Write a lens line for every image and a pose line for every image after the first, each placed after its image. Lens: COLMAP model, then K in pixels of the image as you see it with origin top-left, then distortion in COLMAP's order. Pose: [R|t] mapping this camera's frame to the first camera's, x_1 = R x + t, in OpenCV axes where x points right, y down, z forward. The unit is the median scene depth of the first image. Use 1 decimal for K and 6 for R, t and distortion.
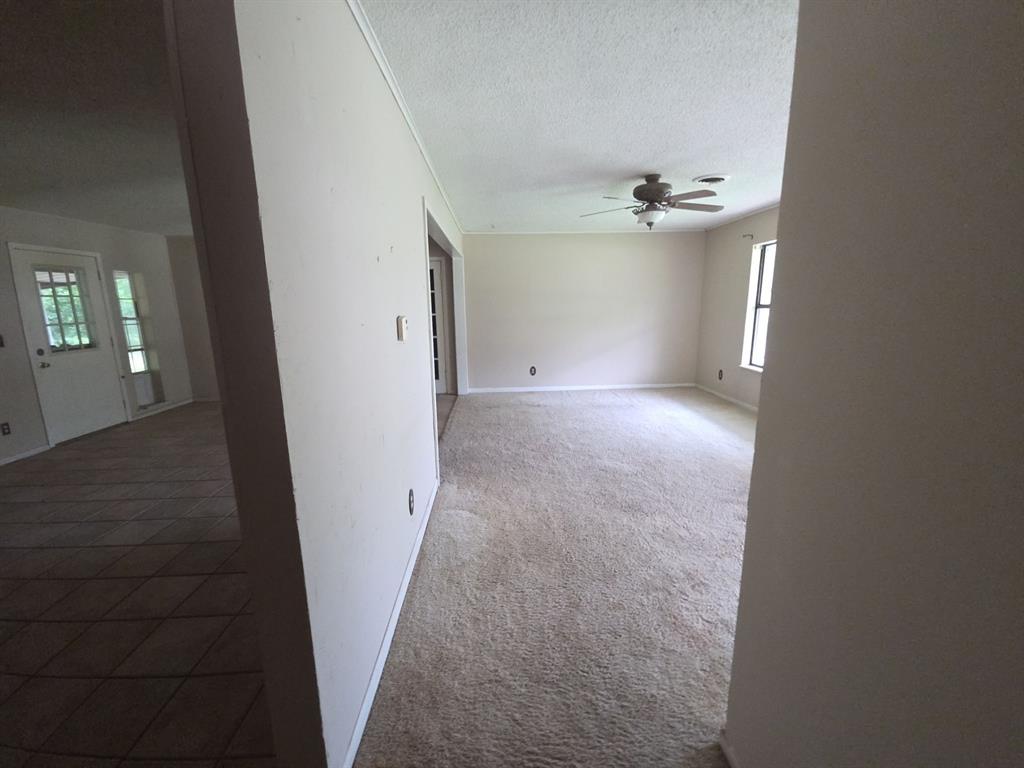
lens RADIAL K [[415.0, 0, 508.9], [0, 415.0, 386.0], [0, 0, 1]] dist [0.027837, -0.016328]
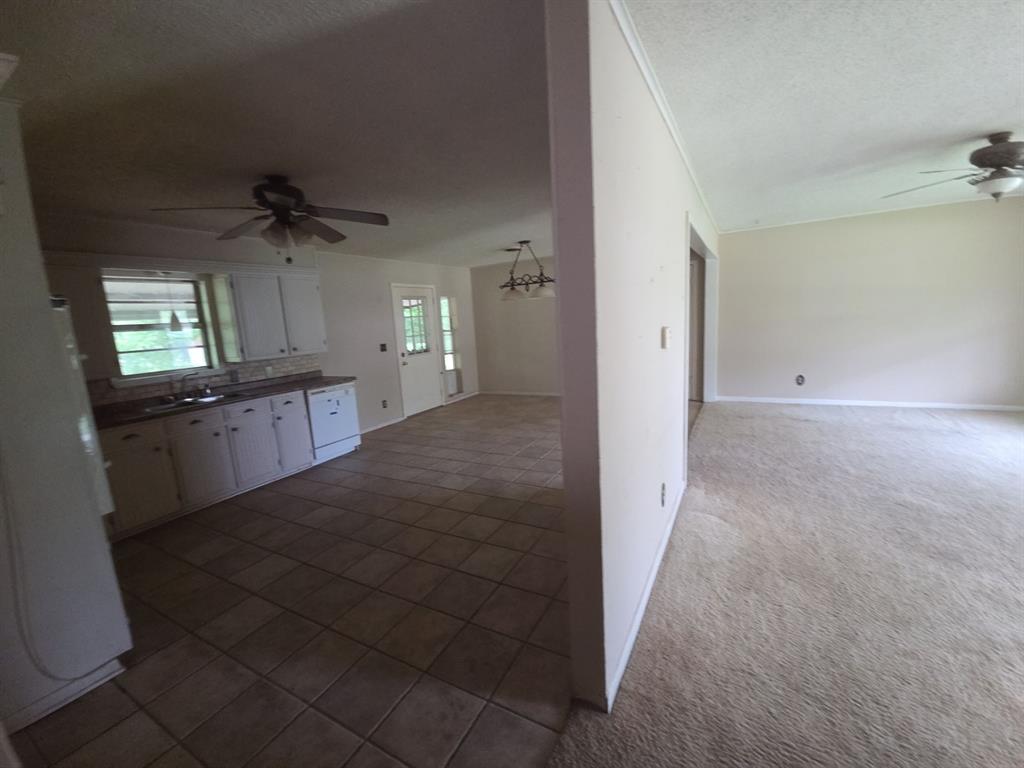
lens RADIAL K [[417.8, 0, 511.1], [0, 417.8, 386.4], [0, 0, 1]] dist [0.015559, -0.009126]
pose [[0.857084, 0.047046, -0.513025, -0.012923], [-0.051369, 0.998663, 0.005760, 0.004151], [0.512610, 0.021417, 0.858354, -0.083012]]
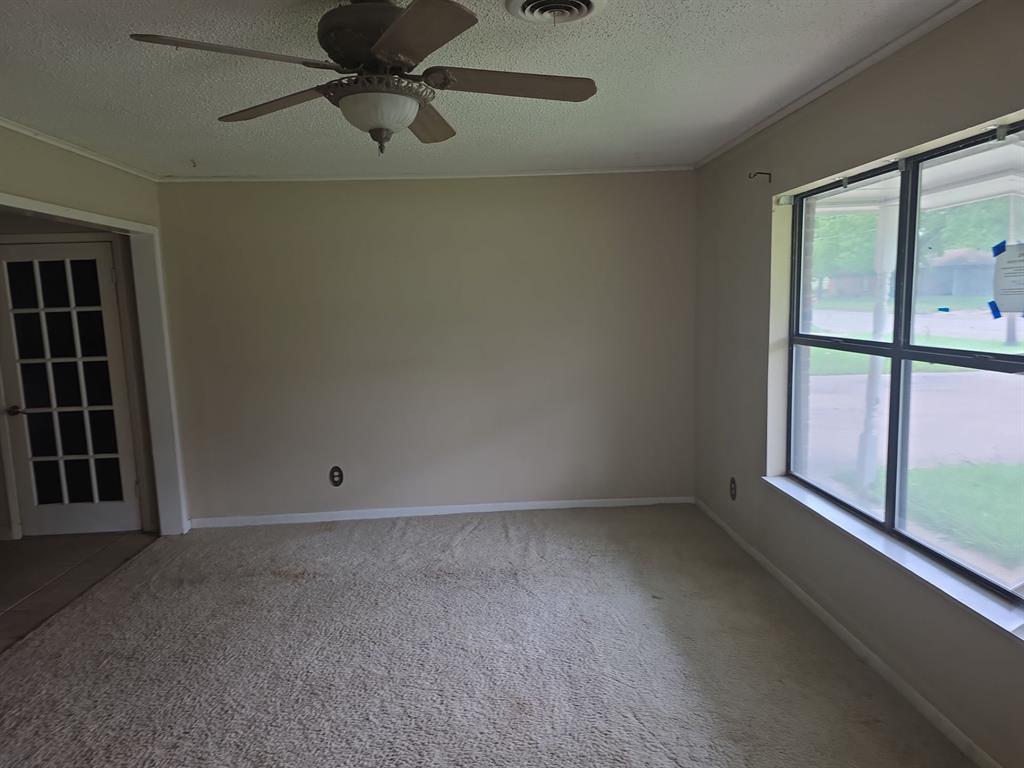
lens RADIAL K [[671.9, 0, 500.6], [0, 671.9, 392.8], [0, 0, 1]] dist [0.092566, -0.070230]
pose [[0.999872, -0.015897, 0.001882, 0.355923], [0.015985, 0.997868, -0.063276, -0.116675], [-0.000872, 0.063298, 0.997994, 0.380387]]
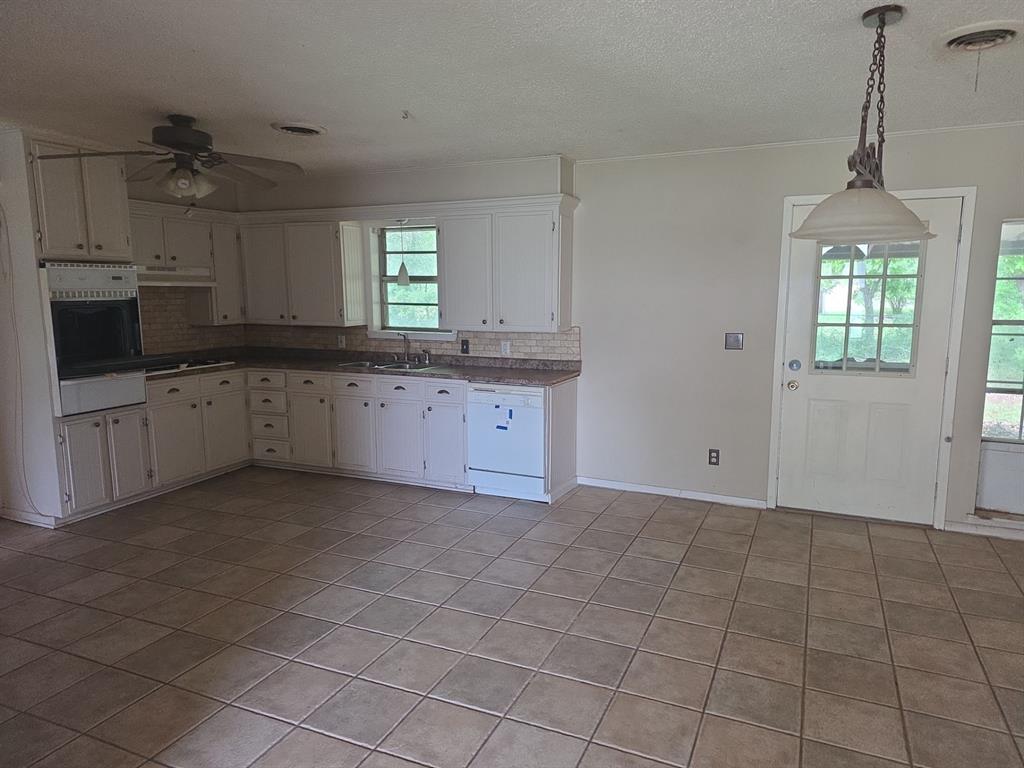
lens RADIAL K [[669.8, 0, 518.8], [0, 669.8, 382.9], [0, 0, 1]] dist [0.130025, -0.127167]
pose [[-0.435893, 0.147104, -0.887895, -0.001091], [-0.165171, 0.956720, 0.239594, -0.231491], [0.884712, 0.251092, -0.392730, 1.025411]]
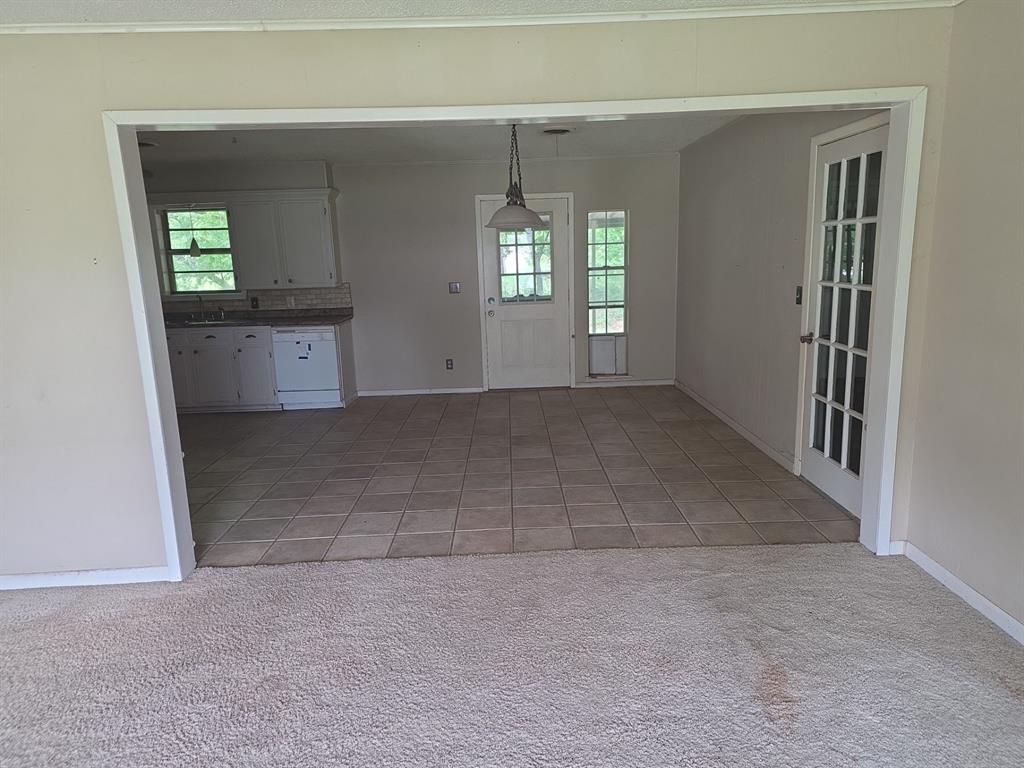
lens RADIAL K [[669.8, 0, 518.8], [0, 669.8, 382.9], [0, 0, 1]] dist [0.130025, -0.127167]
pose [[-0.012280, 0.212172, -0.977155, 0.545440], [-0.162797, 0.963766, 0.211310, -0.242772], [0.986583, 0.161672, 0.022705, 1.044453]]
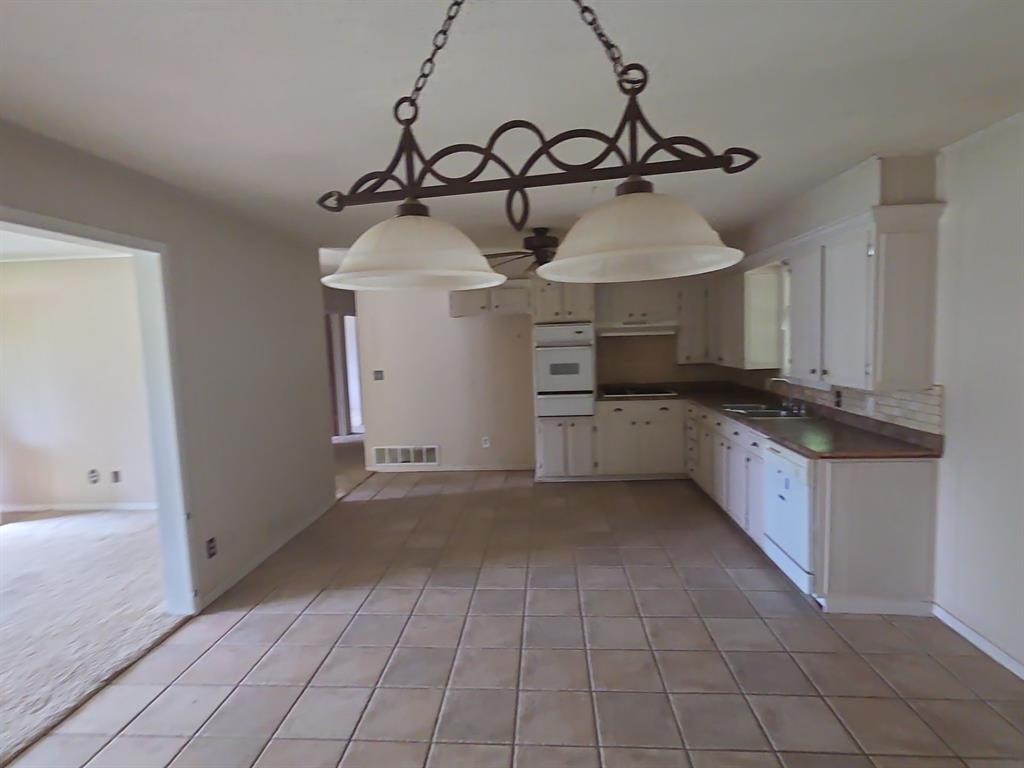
lens RADIAL K [[545.4, 0, 508.3], [0, 545.4, 386.1], [0, 0, 1]] dist [0.010329, -0.002074]
pose [[-0.993134, 0.043118, 0.108742, -0.653396], [0.072249, 0.957188, 0.280304, -0.279749], [-0.092000, 0.286236, -0.953732, 1.296671]]
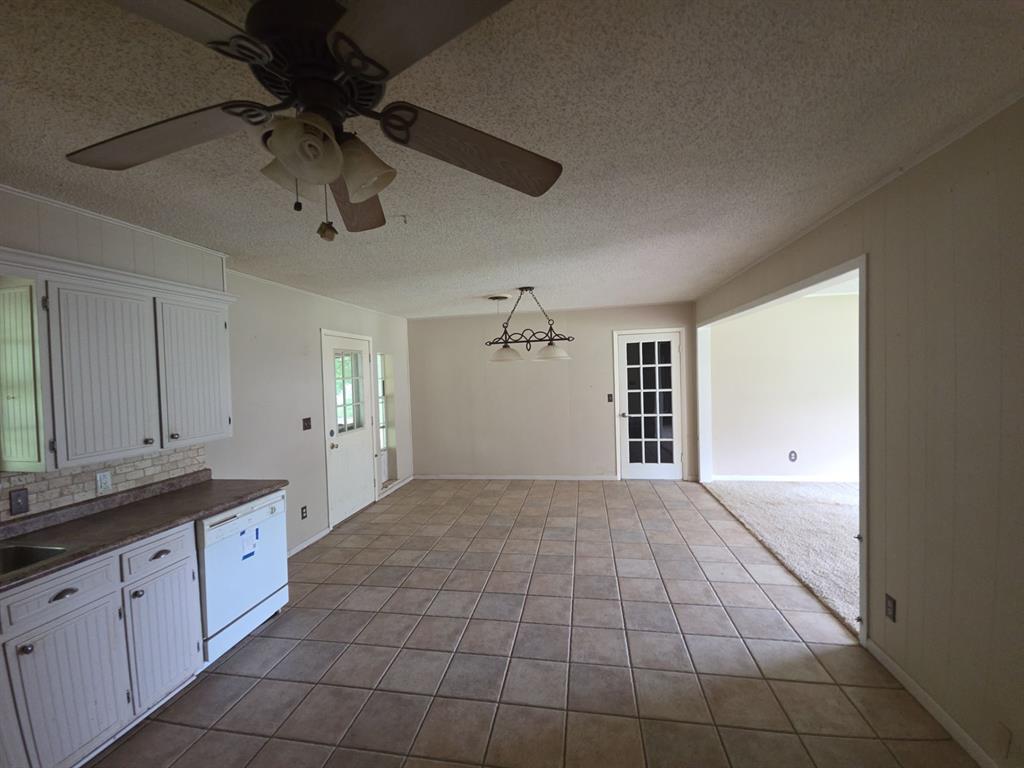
lens RADIAL K [[417.8, 0, 511.1], [0, 417.8, 386.4], [0, 0, 1]] dist [0.015559, -0.009126]
pose [[0.978260, -0.007769, -0.207236, -0.471990], [-0.024944, 0.987635, -0.154772, -0.045292], [0.205876, 0.156577, 0.965970, 0.088902]]
